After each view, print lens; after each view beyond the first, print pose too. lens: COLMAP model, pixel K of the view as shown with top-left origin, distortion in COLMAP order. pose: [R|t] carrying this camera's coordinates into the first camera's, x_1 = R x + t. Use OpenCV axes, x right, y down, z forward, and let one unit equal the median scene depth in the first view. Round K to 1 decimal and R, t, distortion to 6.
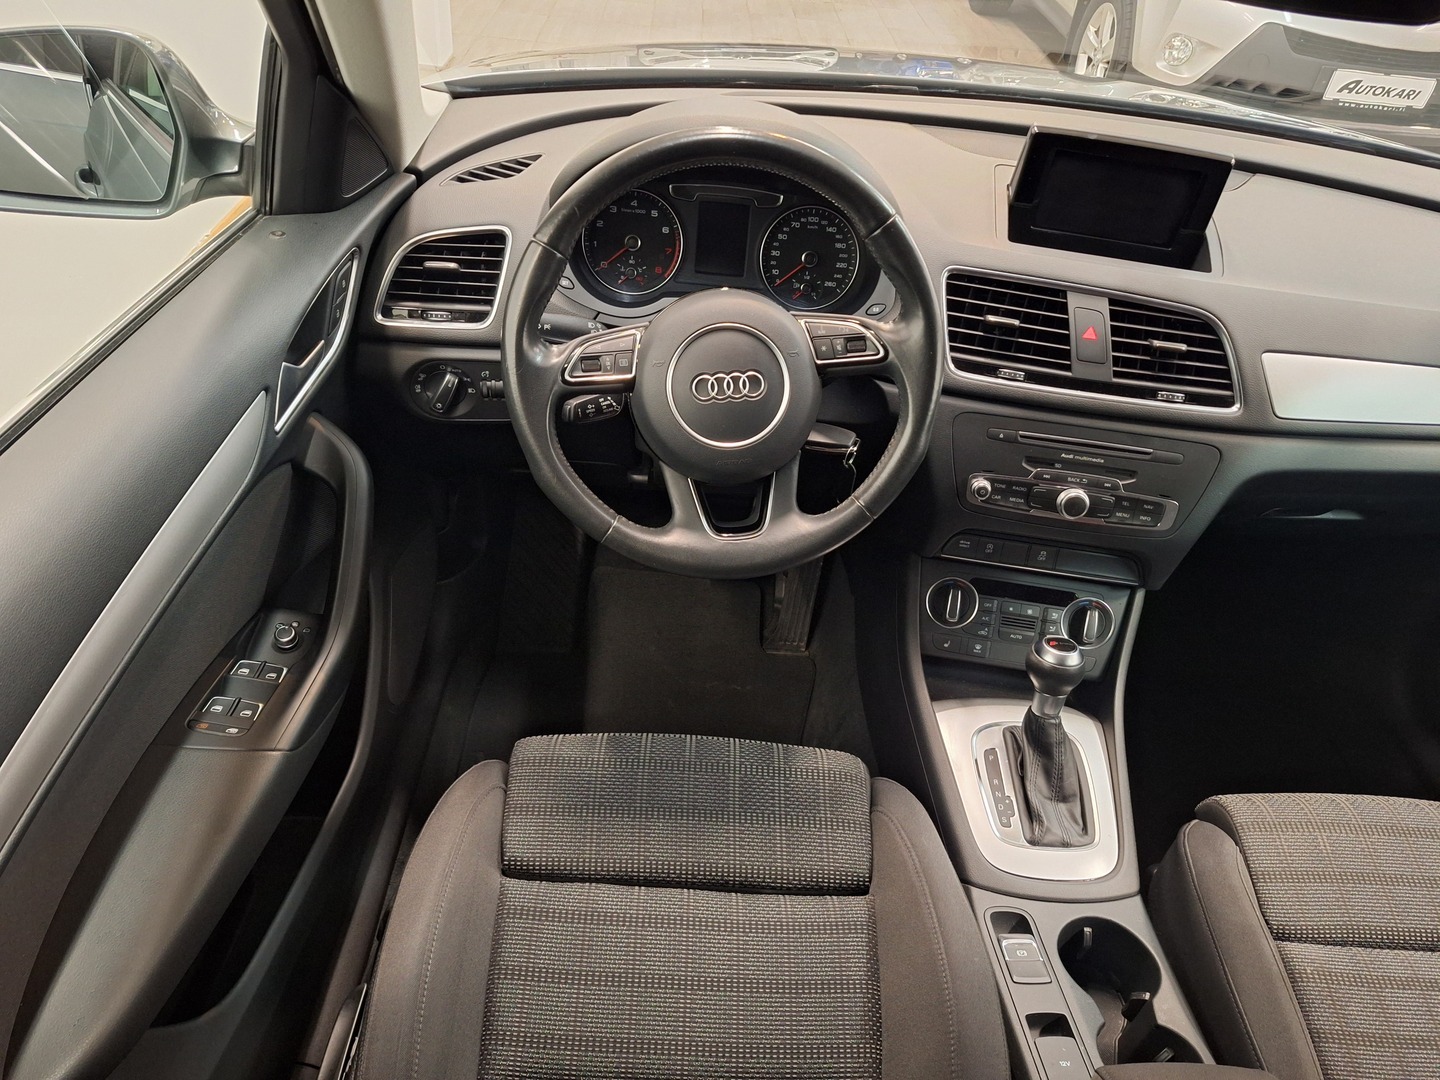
lens RADIAL K [[975.7, 0, 715.2], [0, 975.7, 532.6], [0, 0, 1]] dist [0.025659, -0.003348]
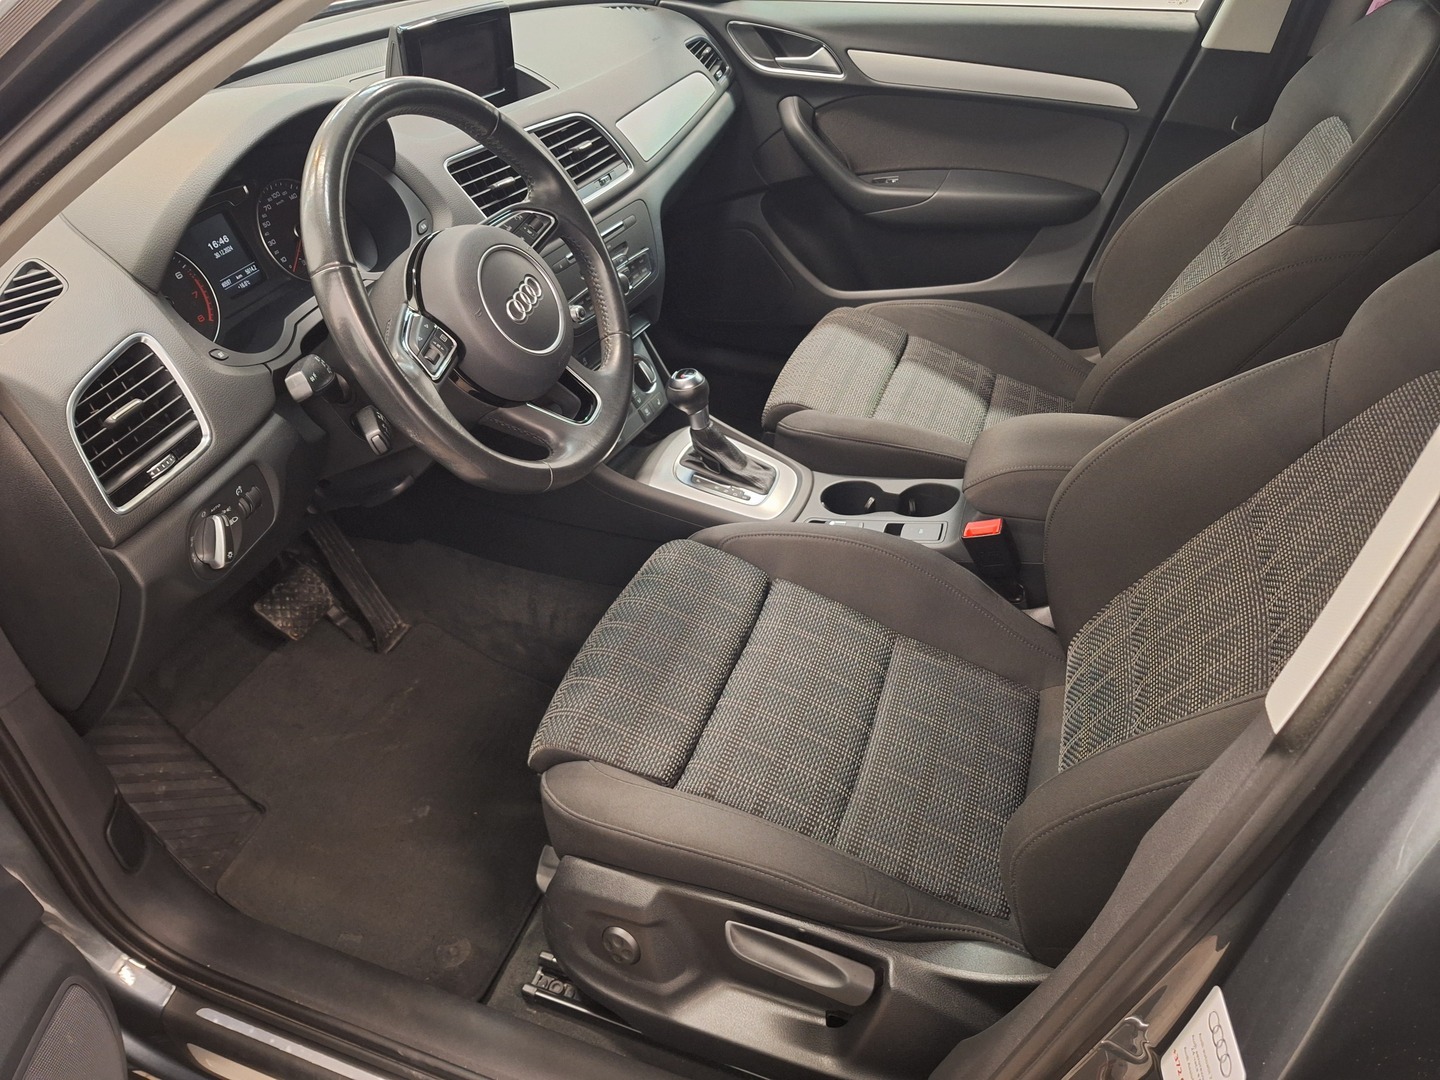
lens RADIAL K [[975.7, 0, 720.4], [0, 975.7, 542.0], [0, 0, 1]] dist [0.025659, -0.003348]
pose [[0.343009, -0.657587, 0.670764, -0.665879], [0.605108, 0.700867, 0.377664, -0.194681], [-0.718463, 0.276343, 0.638315, 0.175662]]
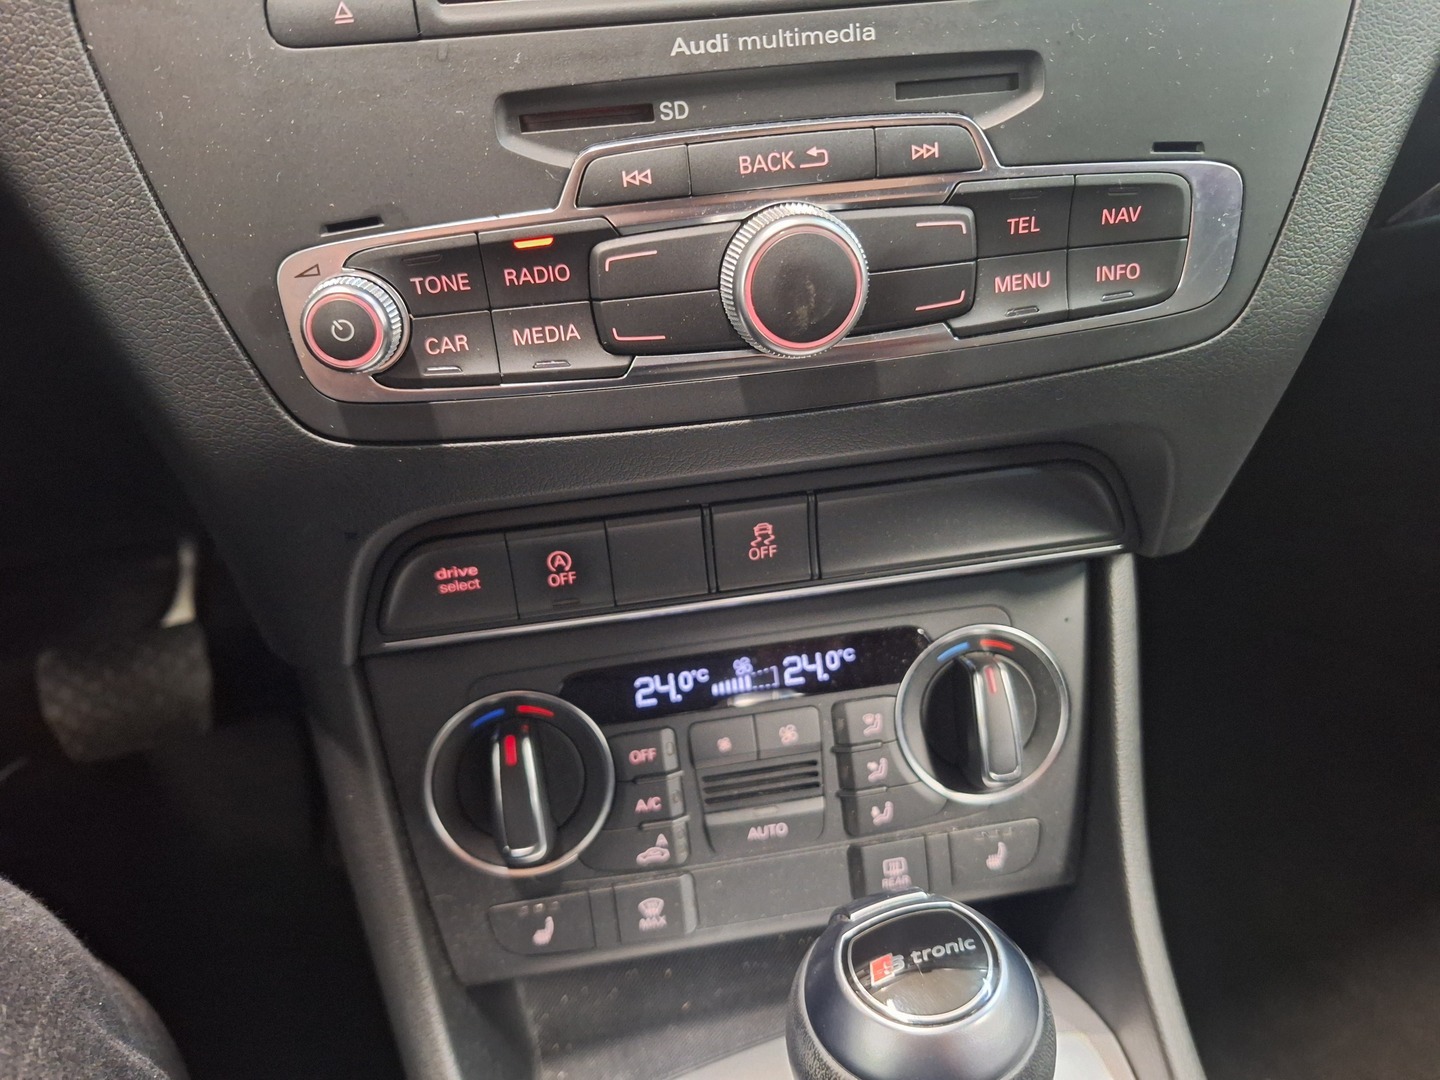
lens RADIAL K [[975.7, 0, 724.5], [0, 975.7, 543.2], [0, 0, 1]] dist [0.025659, -0.003348]
pose [[0.950077, -0.274225, 0.148845, 0.302812], [0.269646, 0.961633, 0.050519, 0.009124], [-0.156987, -0.007861, 0.987569, 0.791216]]
